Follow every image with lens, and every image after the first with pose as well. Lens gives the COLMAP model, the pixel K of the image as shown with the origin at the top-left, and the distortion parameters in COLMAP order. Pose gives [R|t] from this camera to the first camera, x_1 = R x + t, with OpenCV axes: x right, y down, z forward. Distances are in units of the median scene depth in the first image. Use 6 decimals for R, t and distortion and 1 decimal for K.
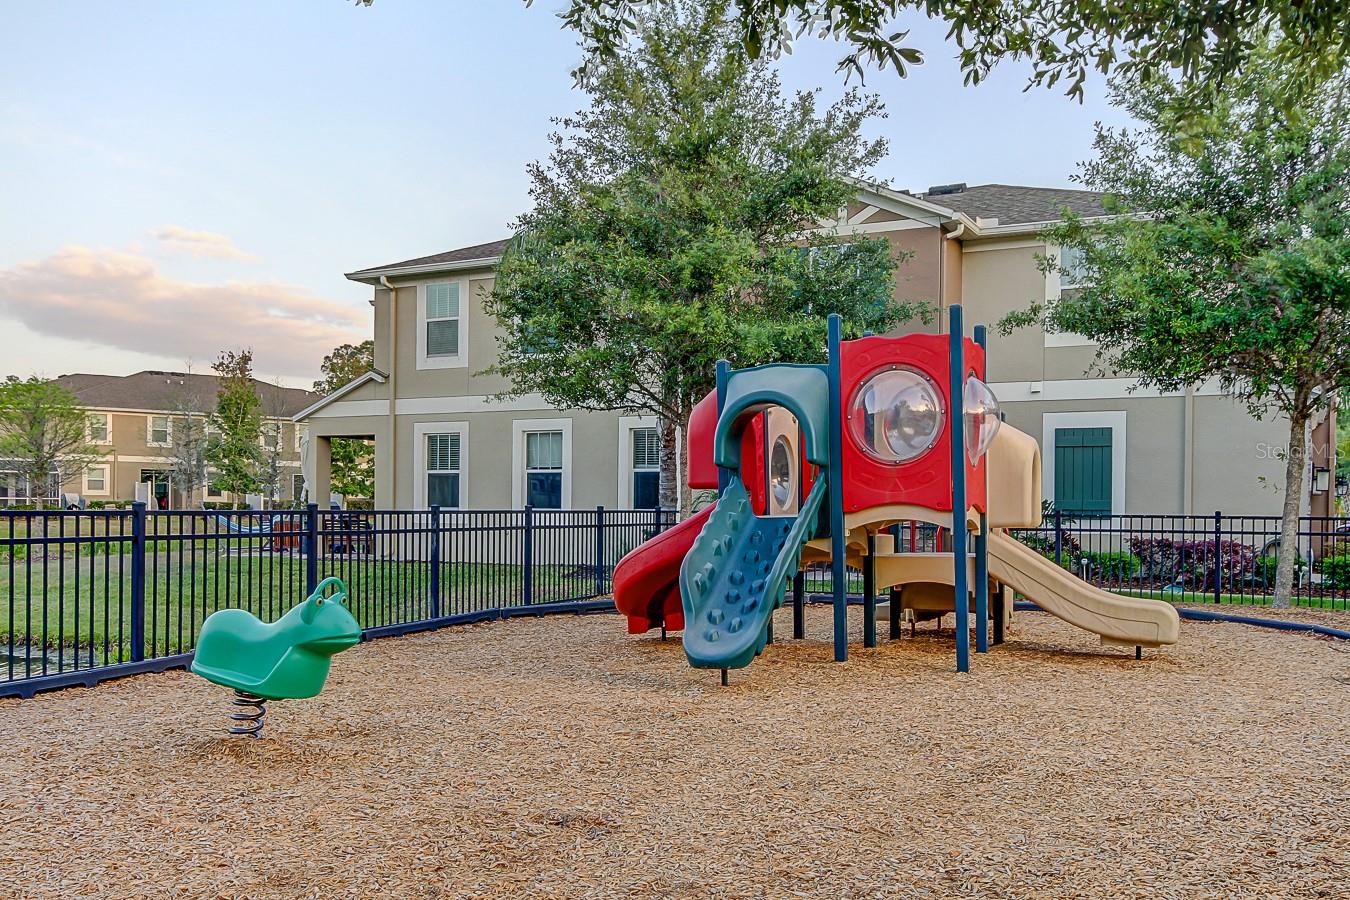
lens RADIAL K [[1158.0, 0, 705.6], [0, 1158.0, 517.8], [0, 0, 1]] dist [-0.006398, -0.001487]
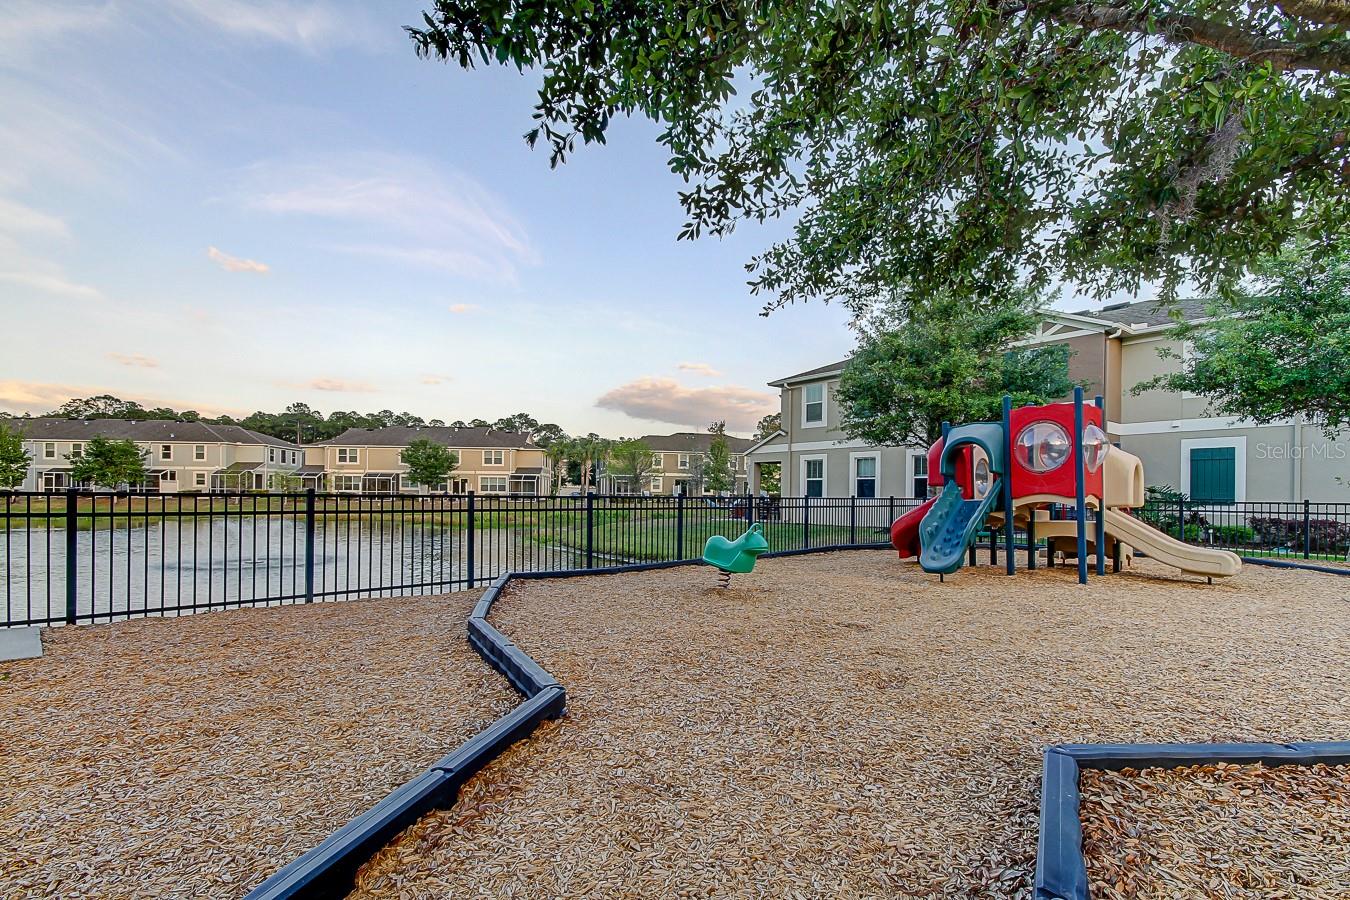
lens RADIAL K [[627.0, 0, 675.1], [0, 627.0, 501.2], [0, 0, 1]] dist [-0.001066, -0.000115]
pose [[0.899929, 0.005427, -0.436002, 0.043422], [-0.007551, 0.999967, -0.003138, 0.005088], [0.435970, 0.006116, 0.899940, -0.117144]]
